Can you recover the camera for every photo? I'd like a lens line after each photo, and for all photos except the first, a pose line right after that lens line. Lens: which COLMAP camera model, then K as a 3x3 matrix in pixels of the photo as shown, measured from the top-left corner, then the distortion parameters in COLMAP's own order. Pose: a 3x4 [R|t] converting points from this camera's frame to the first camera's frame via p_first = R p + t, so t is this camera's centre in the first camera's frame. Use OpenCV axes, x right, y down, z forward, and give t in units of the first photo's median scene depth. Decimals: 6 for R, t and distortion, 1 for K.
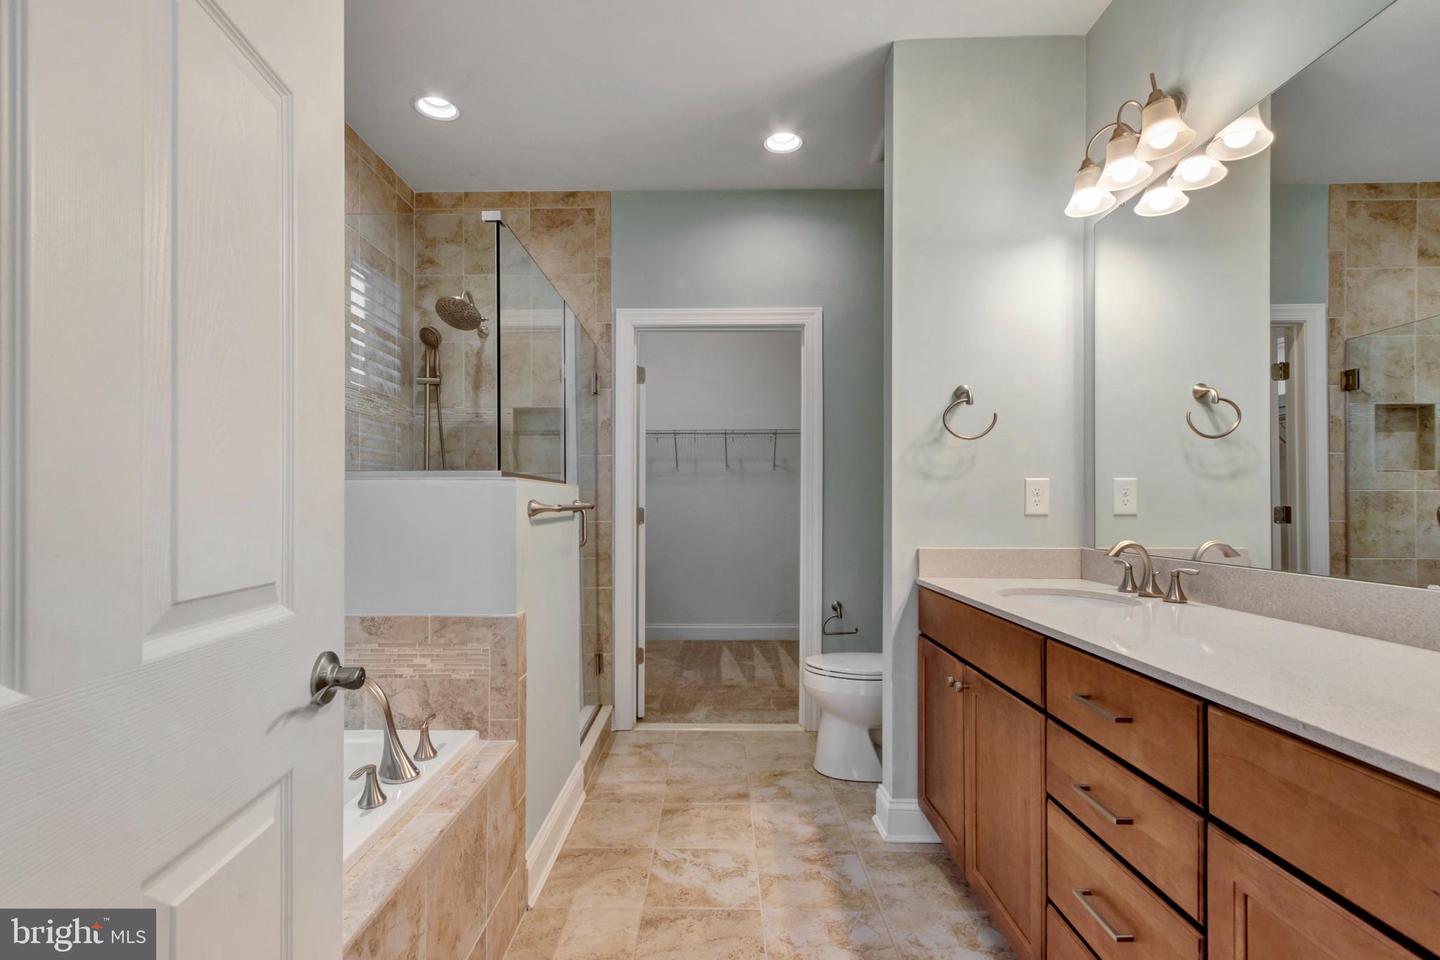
lens RADIAL K [[676.9, 0, 713.8], [0, 676.9, 503.0], [0, 0, 1]] dist [0.009297, -0.001694]
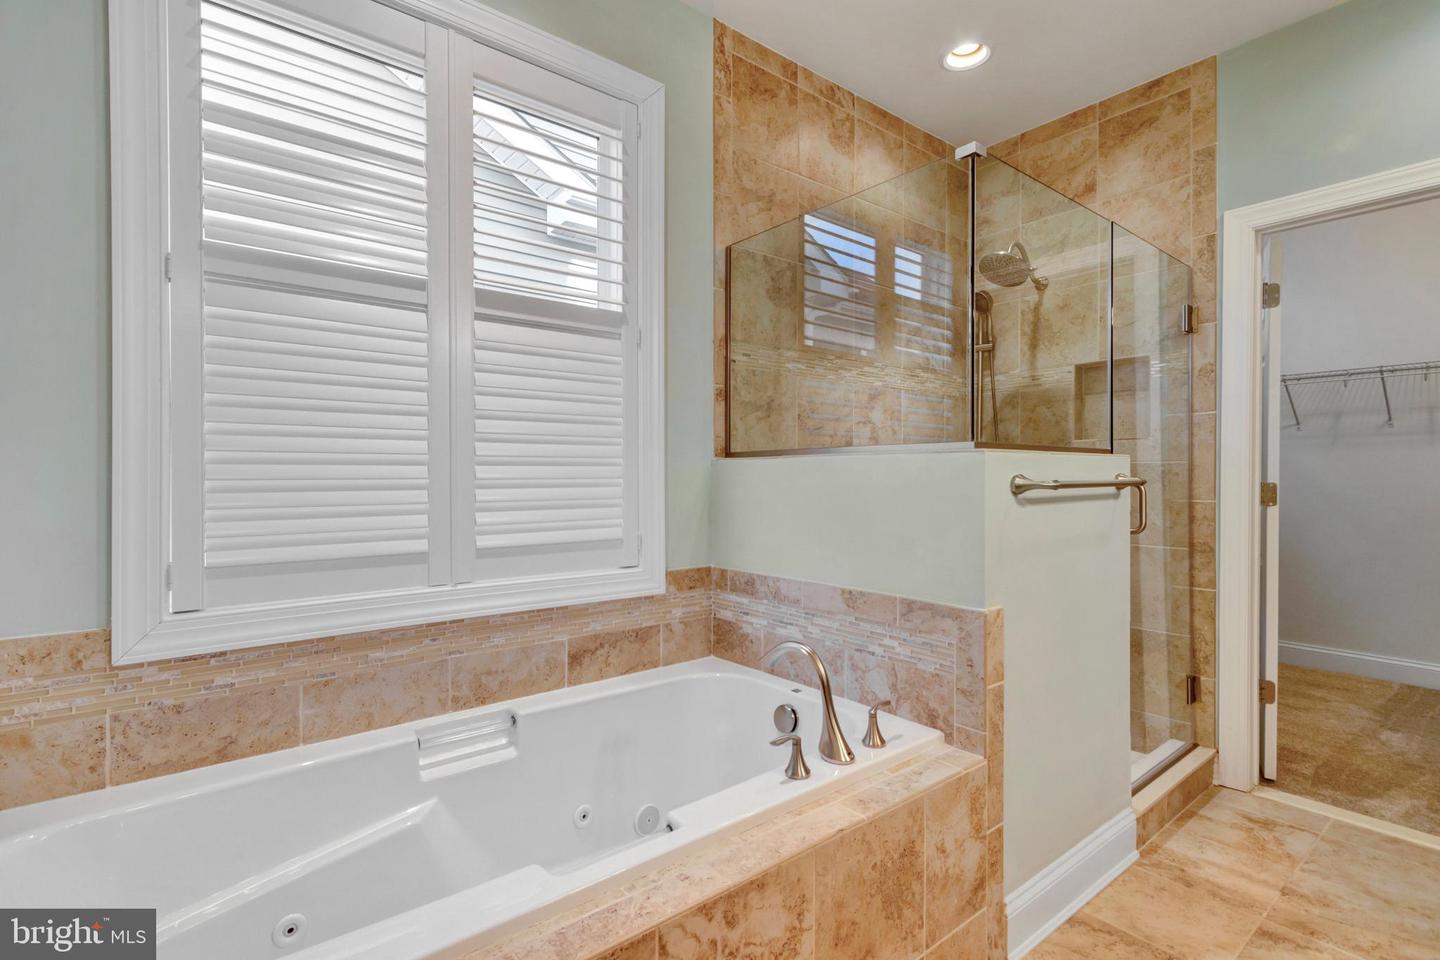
lens RADIAL K [[676.9, 0, 718.5], [0, 676.9, 475.8], [0, 0, 1]] dist [0.009297, -0.001694]
pose [[0.628916, 0.001942, -0.777471, 0.095744], [0.000951, 0.999994, 0.003267, -0.003958], [0.777473, -0.002794, 0.628910, 0.122165]]
